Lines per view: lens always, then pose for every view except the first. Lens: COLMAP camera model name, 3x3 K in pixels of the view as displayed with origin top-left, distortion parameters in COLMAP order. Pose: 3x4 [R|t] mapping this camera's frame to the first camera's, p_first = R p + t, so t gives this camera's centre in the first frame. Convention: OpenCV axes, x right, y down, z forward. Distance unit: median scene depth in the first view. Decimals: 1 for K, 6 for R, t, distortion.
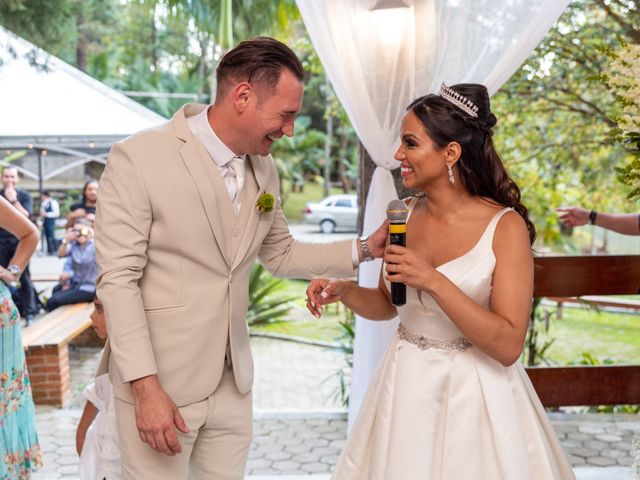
lens RADIAL K [[530.2, 0, 324.1], [0, 530.2, 241.2], [0, 0, 1]] dist [0.003177, -0.006522]
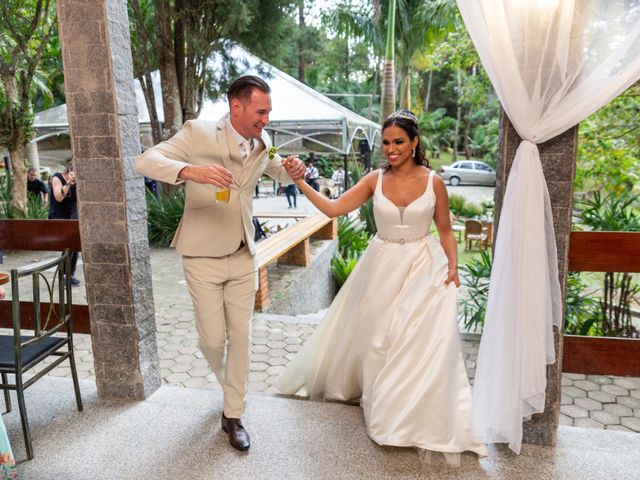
lens RADIAL K [[530.2, 0, 324.1], [0, 530.2, 241.2], [0, 0, 1]] dist [0.003177, -0.006522]
pose [[0.965353, 0.045757, -0.256905, 0.043448], [-0.033273, 0.998054, 0.052733, 0.075440], [0.258818, -0.042358, 0.964997, -0.559140]]
